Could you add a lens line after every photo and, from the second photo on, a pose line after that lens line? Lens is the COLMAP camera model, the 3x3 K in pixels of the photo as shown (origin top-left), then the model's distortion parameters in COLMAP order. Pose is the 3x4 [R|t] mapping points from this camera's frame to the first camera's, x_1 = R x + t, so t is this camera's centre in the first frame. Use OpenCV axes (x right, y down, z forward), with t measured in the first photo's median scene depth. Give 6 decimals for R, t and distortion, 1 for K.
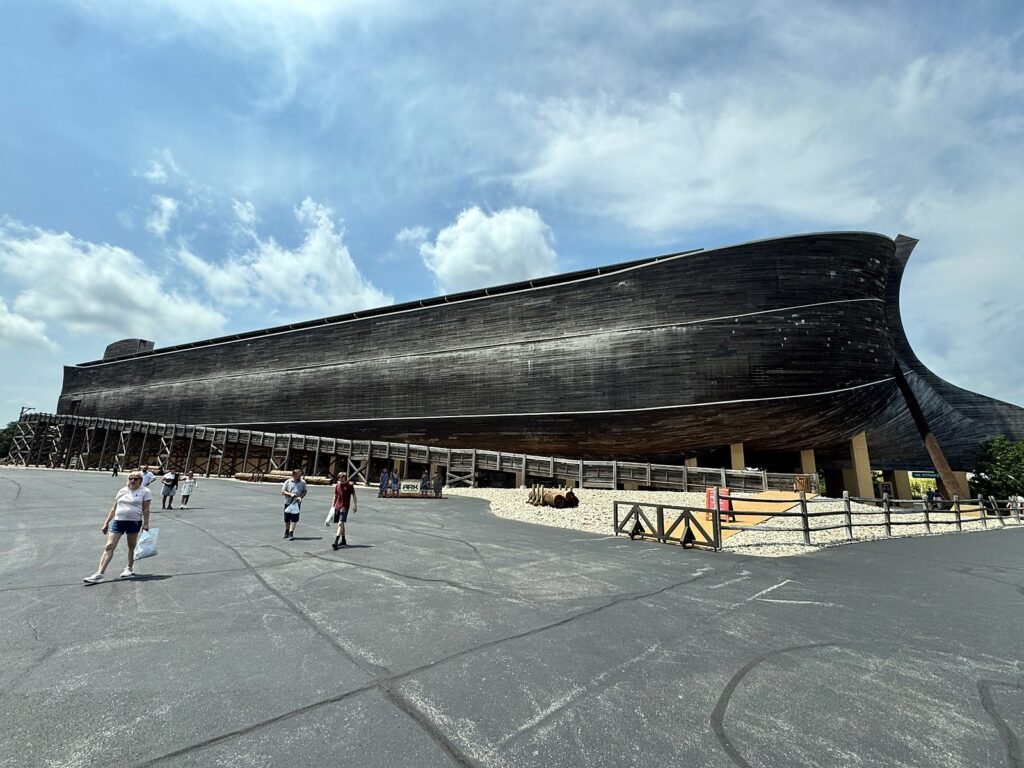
lens RADIAL K [[410.0, 0, 512.0], [0, 410.0, 384.0], [0, 0, 1]] dist [0.015341, -0.000003]
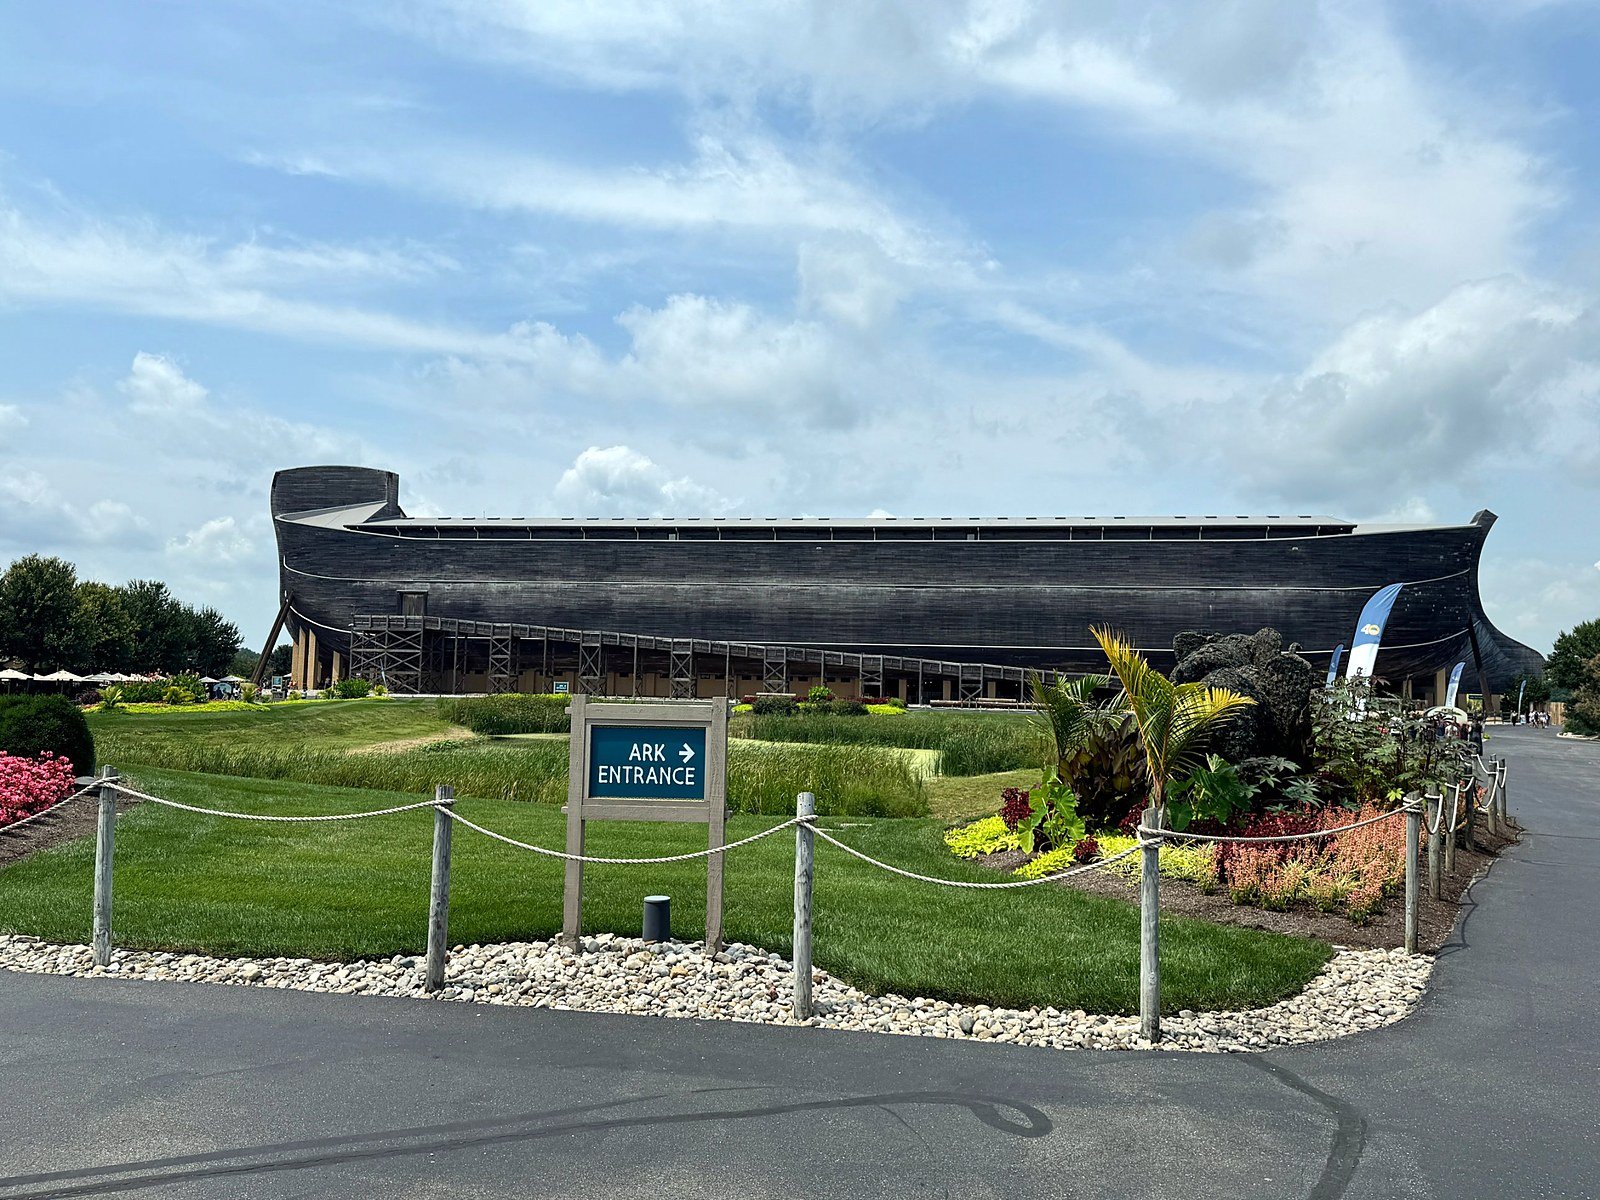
lens RADIAL K [[1132.0, 0, 800.0], [0, 1132.0, 600.0], [0, 0, 1]] dist [0.005436, 0.000168]
pose [[0.972682, 0.008847, 0.231971, -1.899717], [-0.042862, 0.988937, 0.142010, -0.494465], [-0.228148, -0.148073, 0.962301, -1.894082]]
